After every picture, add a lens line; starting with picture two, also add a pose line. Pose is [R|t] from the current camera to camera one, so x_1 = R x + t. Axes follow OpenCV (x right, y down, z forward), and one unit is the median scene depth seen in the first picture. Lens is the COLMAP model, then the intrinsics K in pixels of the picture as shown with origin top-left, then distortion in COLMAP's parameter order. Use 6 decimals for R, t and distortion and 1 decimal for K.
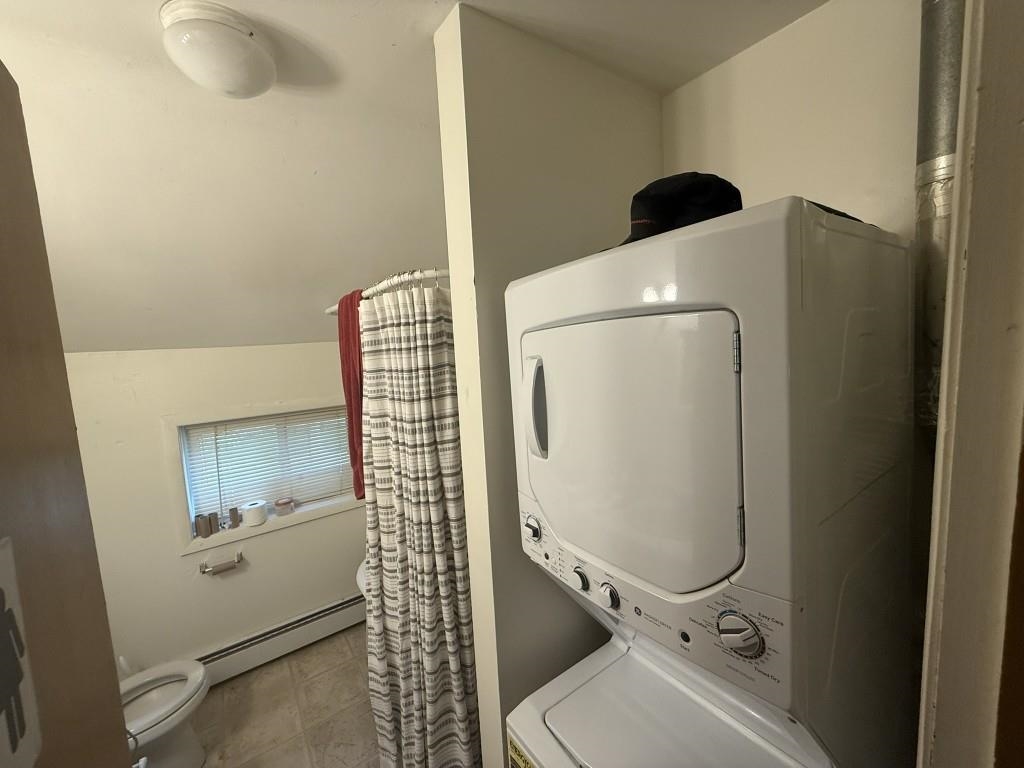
lens RADIAL K [[408.3, 0, 509.1], [0, 408.3, 381.8], [0, 0, 1]] dist [0.001478, -0.000200]
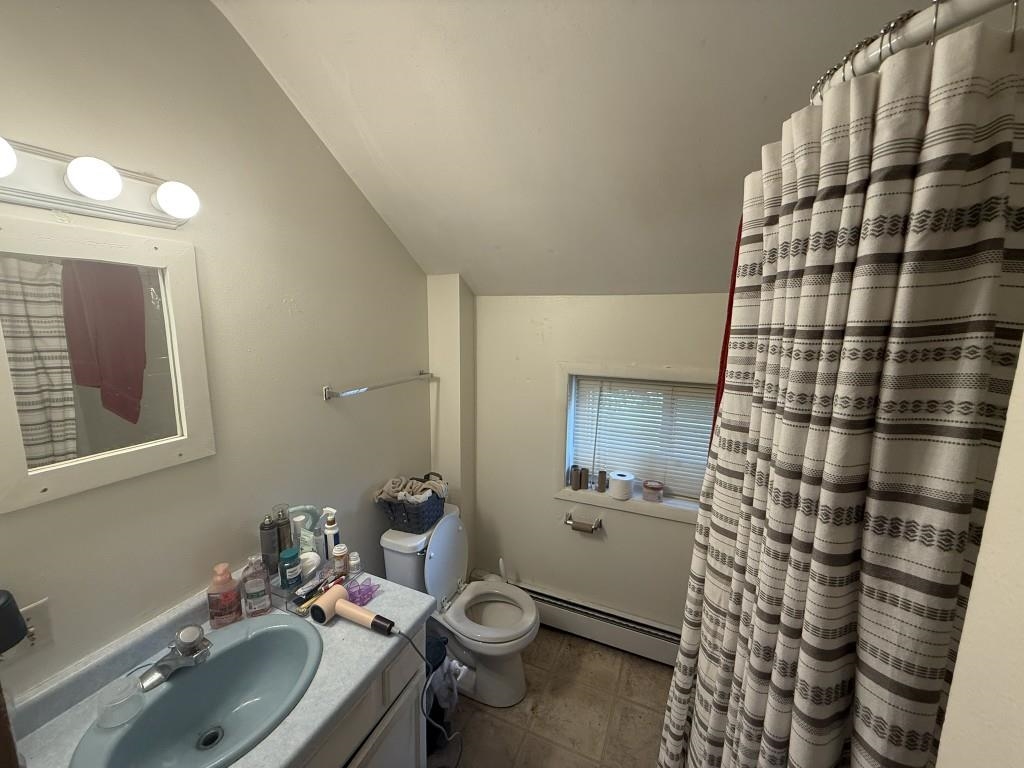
lens RADIAL K [[408.3, 0, 509.1], [0, 408.3, 381.8], [0, 0, 1]] dist [0.001478, -0.000200]
pose [[0.507209, 0.192094, -0.840142, -0.073539], [-0.123599, 0.980979, 0.149677, -0.006760], [0.852914, 0.027924, 0.521305, 0.587274]]
